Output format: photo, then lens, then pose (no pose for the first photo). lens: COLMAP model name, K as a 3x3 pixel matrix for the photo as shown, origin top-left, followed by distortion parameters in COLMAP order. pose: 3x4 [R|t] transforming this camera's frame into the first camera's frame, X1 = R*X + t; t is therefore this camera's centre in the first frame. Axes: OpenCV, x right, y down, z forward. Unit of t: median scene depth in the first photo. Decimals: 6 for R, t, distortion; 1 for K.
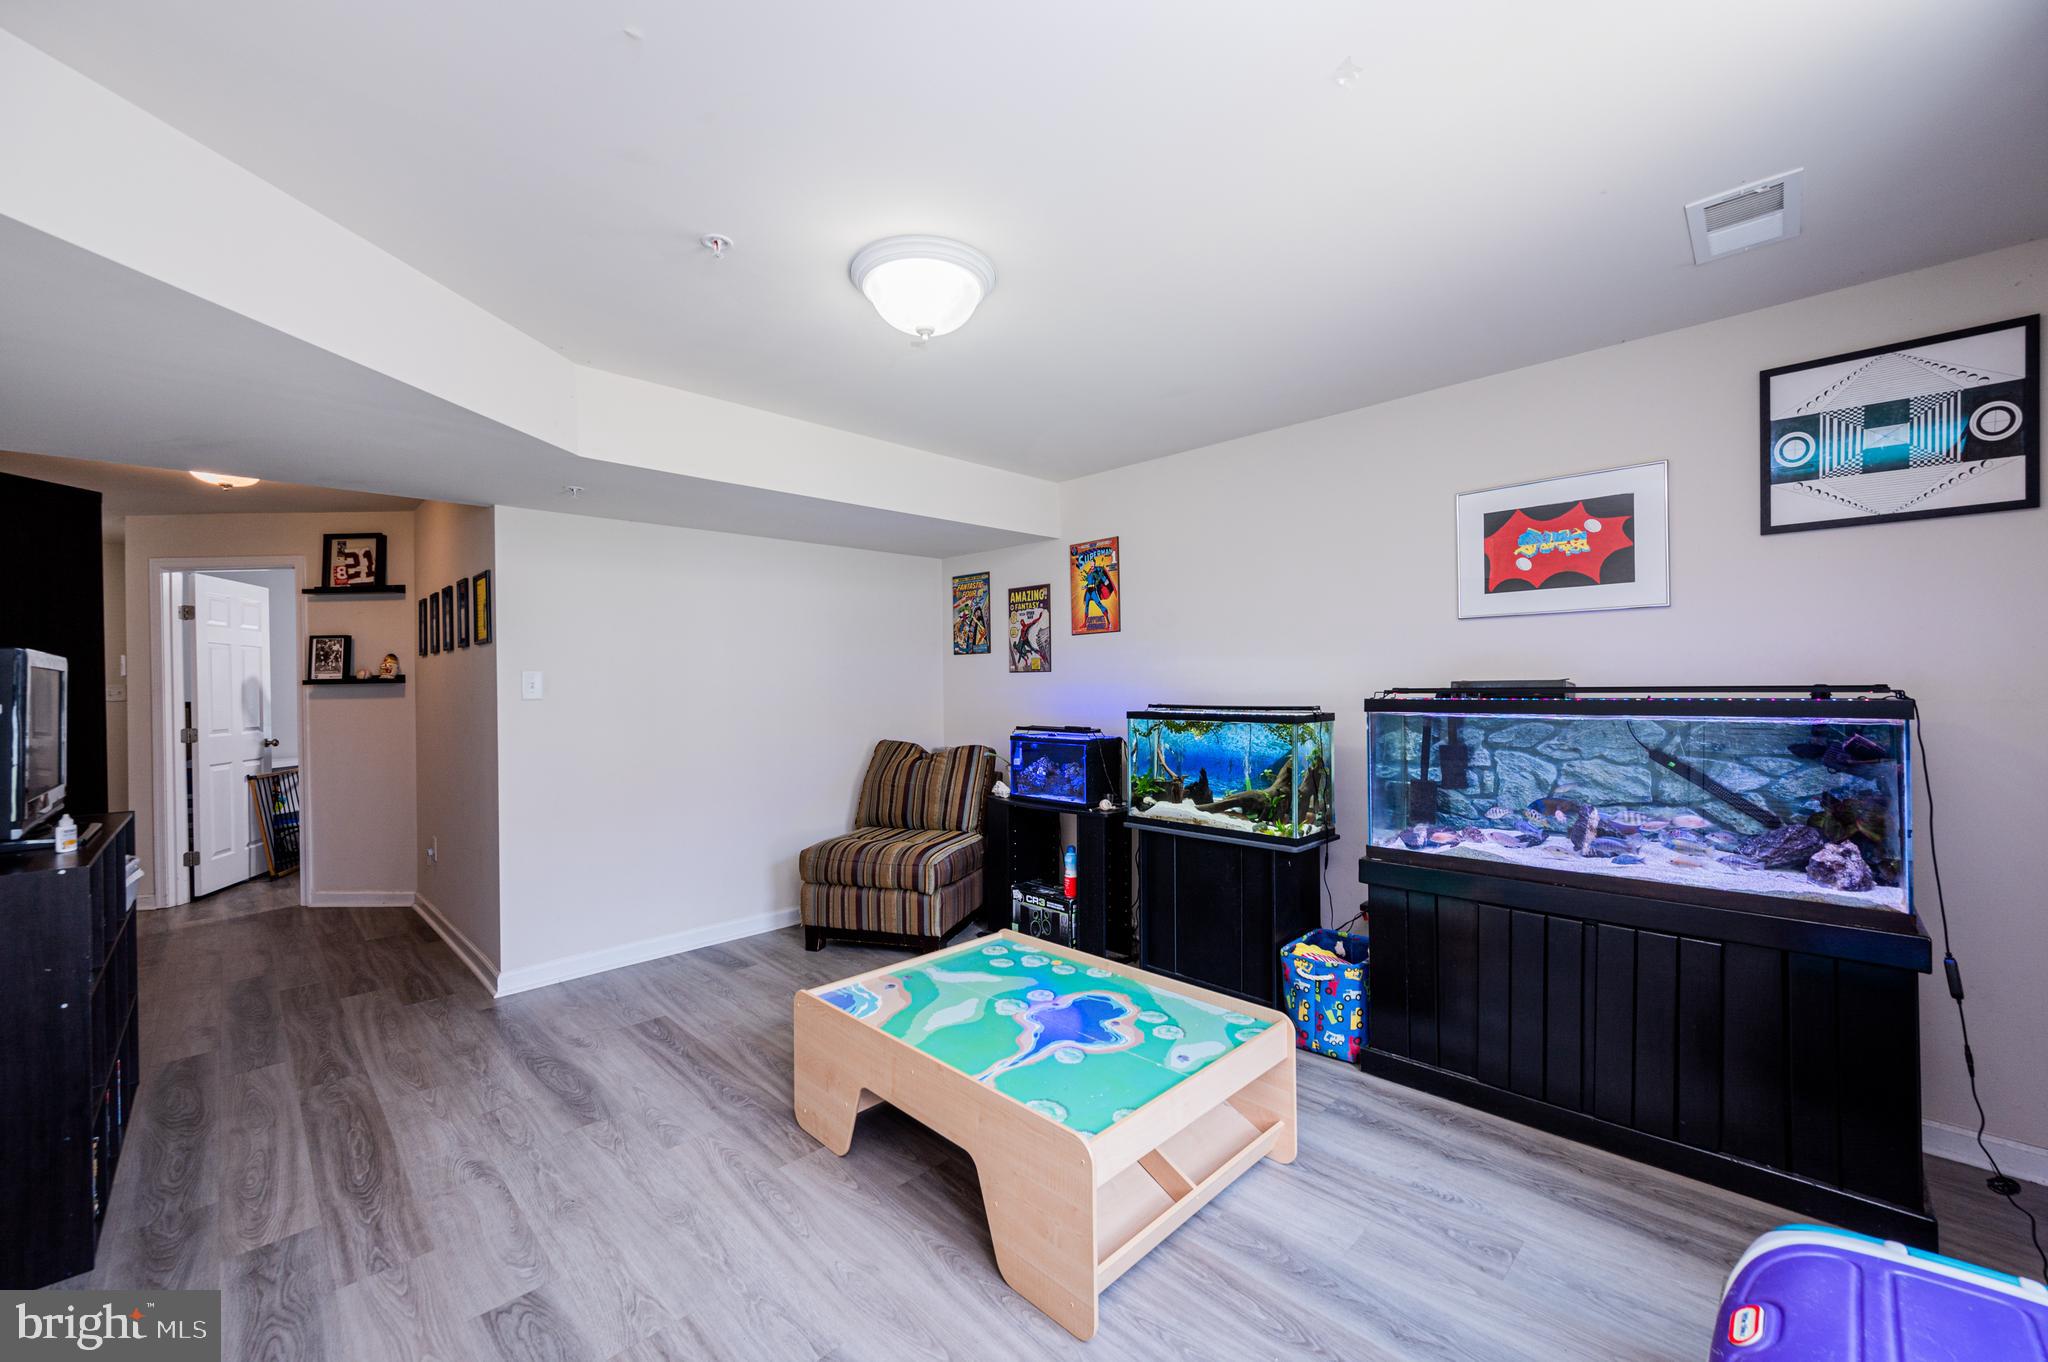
lens RADIAL K [[814.4, 0, 1023.5], [0, 814.4, 685.8], [0, 0, 1]] dist [0.000865, -0.001513]
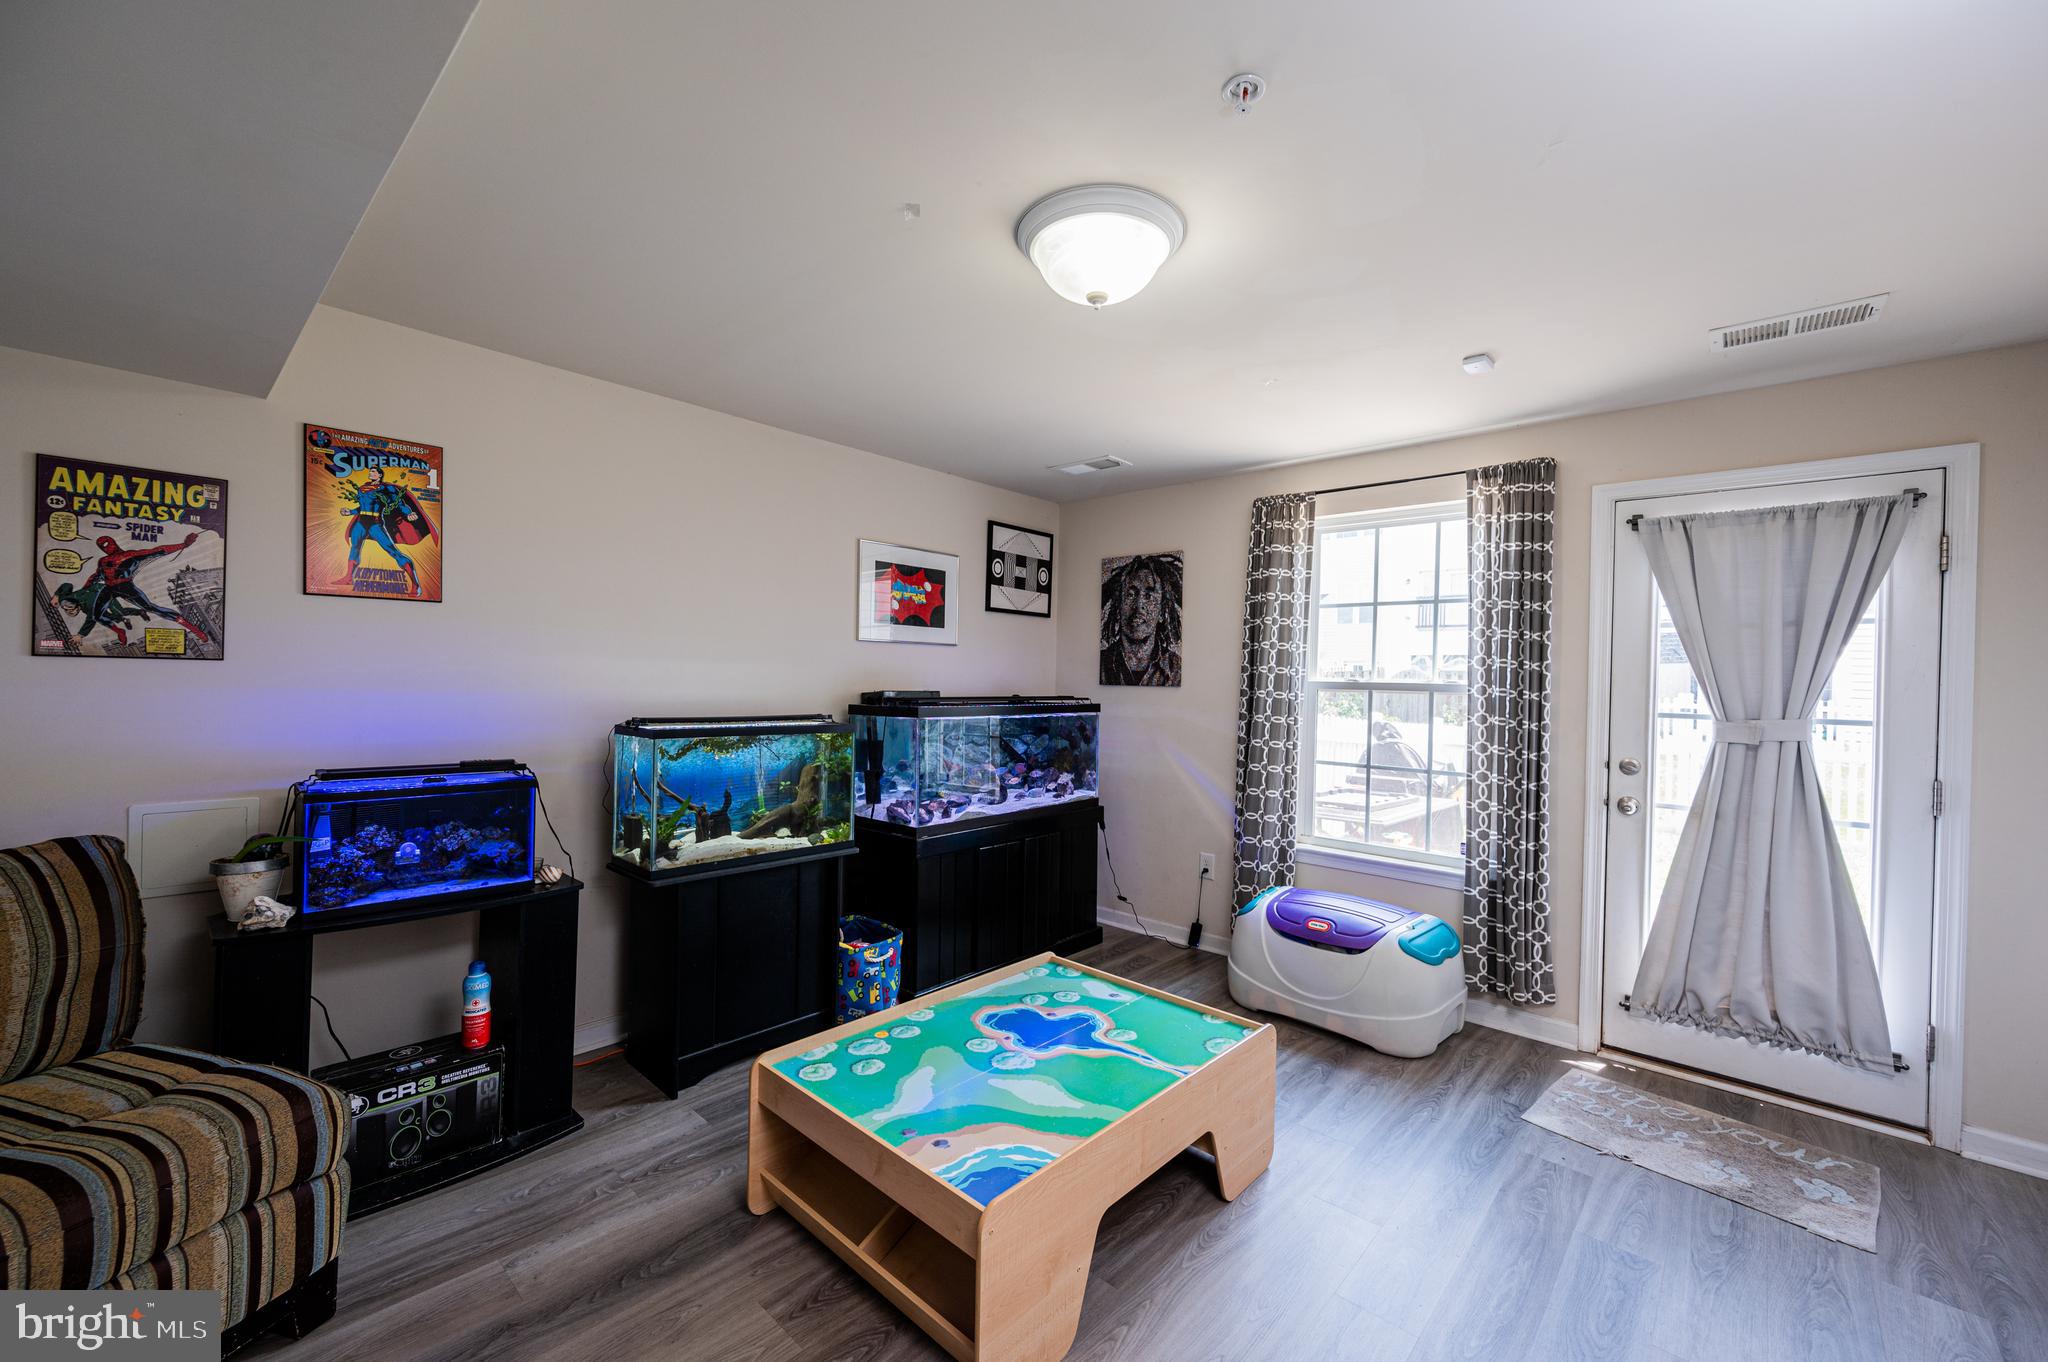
lens RADIAL K [[814.4, 0, 1022.4], [0, 814.4, 683.3], [0, 0, 1]] dist [0.000865, -0.001513]
pose [[-0.053405, 0.004633, 0.998562, -0.781726], [-0.017563, 0.999830, -0.005579, -0.015097], [-0.998418, -0.017836, -0.053314, 0.891827]]
